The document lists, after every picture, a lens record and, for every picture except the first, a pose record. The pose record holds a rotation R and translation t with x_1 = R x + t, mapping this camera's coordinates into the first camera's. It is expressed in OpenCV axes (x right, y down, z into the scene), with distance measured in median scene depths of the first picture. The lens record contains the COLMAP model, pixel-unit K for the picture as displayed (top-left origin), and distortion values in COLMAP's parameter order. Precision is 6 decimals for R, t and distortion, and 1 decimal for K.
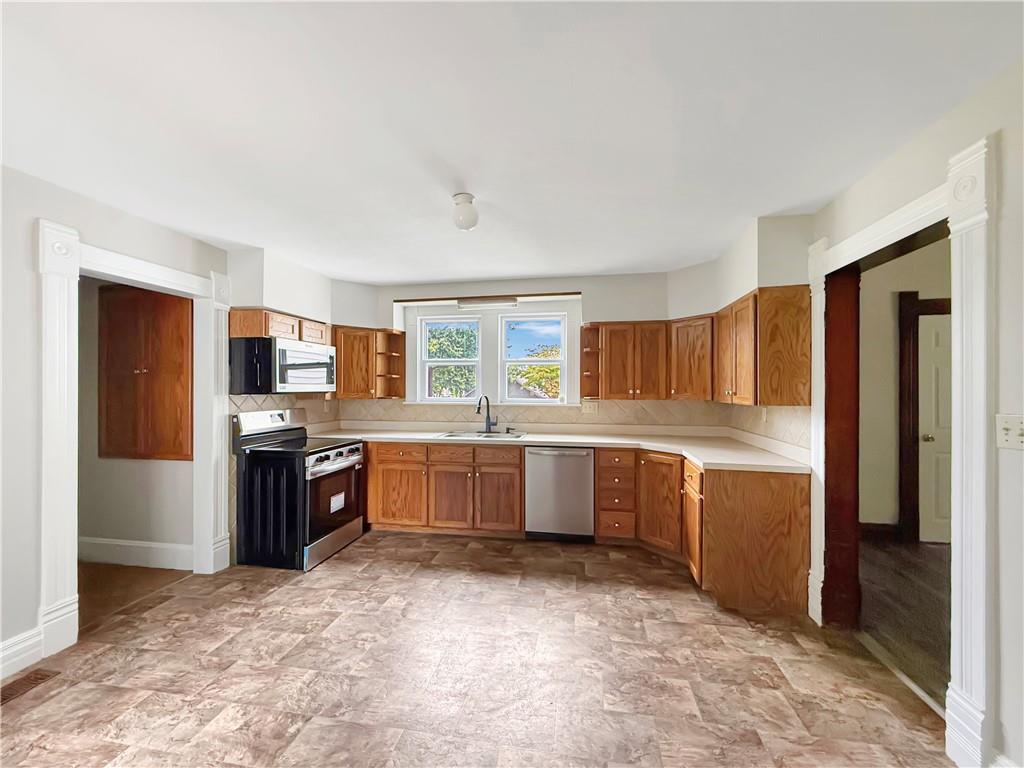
lens RADIAL K [[414.9, 0, 515.0], [0, 414.9, 384.3], [0, 0, 1]] dist [0.001452, -0.000336]
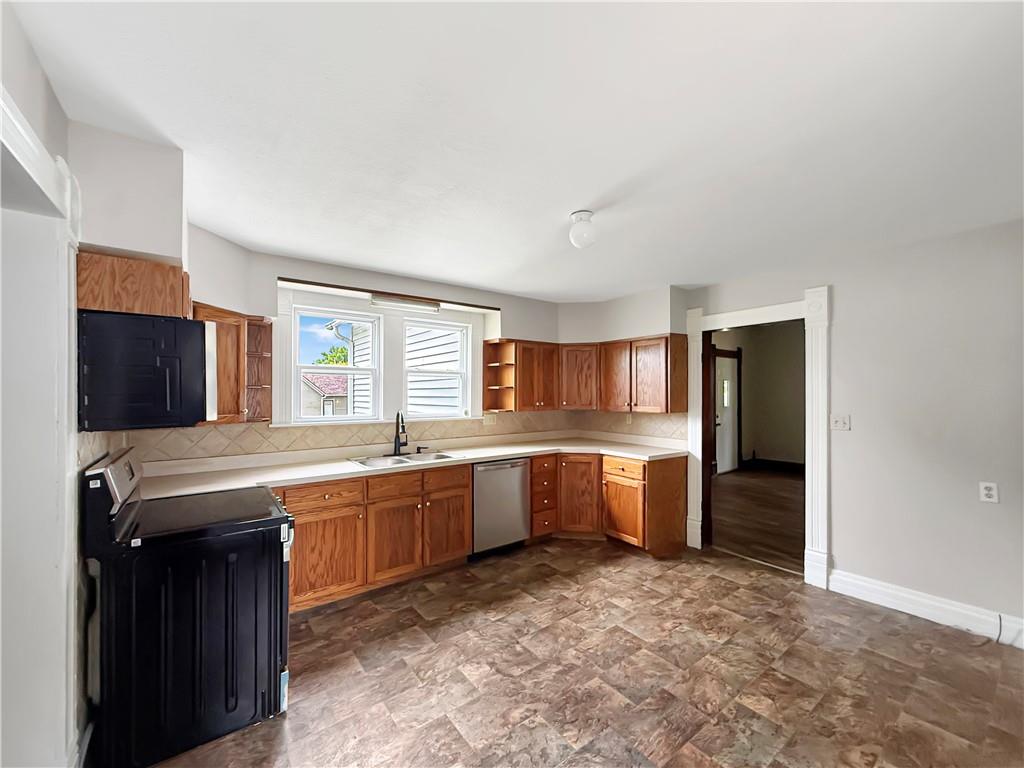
lens RADIAL K [[414.9, 0, 517.6], [0, 414.9, 390.8], [0, 0, 1]] dist [0.001452, -0.000336]
pose [[0.678274, 0.001142, 0.734809, -0.629803], [-0.004202, 0.999988, 0.002325, -0.021847], [-0.734798, -0.004664, 0.678270, 0.293317]]
